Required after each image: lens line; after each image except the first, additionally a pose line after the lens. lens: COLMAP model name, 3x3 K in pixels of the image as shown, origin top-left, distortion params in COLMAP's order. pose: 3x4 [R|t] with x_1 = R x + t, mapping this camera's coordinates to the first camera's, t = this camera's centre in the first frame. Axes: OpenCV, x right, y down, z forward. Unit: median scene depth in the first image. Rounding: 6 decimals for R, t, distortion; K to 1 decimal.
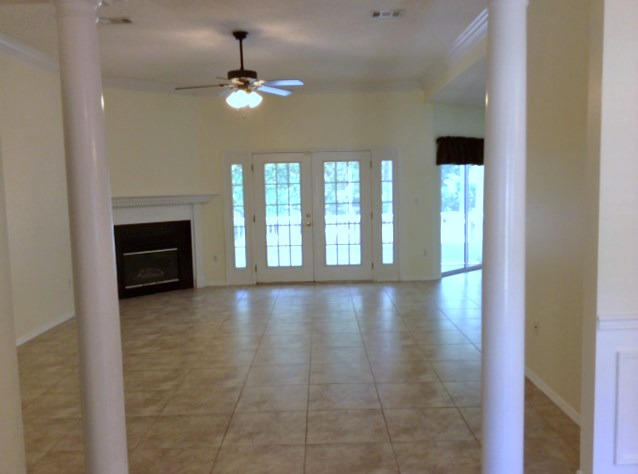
lens RADIAL K [[580.5, 0, 319.0], [0, 580.5, 237.0], [0, 0, 1]] dist [0.075308, -0.143011]
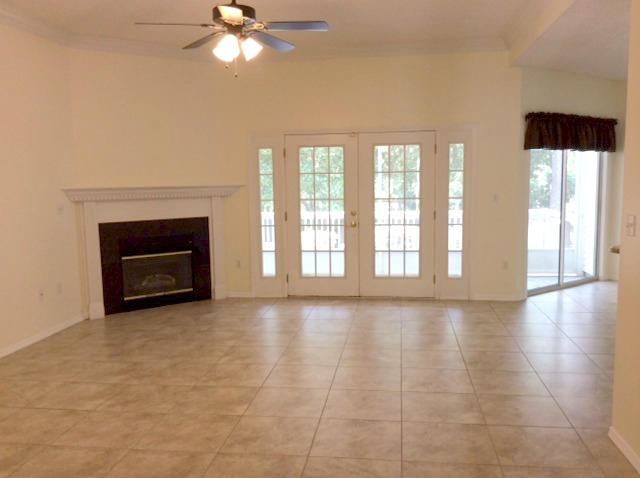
lens RADIAL K [[582.4, 0, 320.0], [0, 582.4, 239.0], [0, 0, 1]] dist [0.075308, -0.143011]
pose [[0.990688, 0.023124, -0.134176, 0.044090], [-0.020477, 0.999568, 0.021069, -0.018077], [0.134605, -0.018125, 0.990733, 0.207455]]
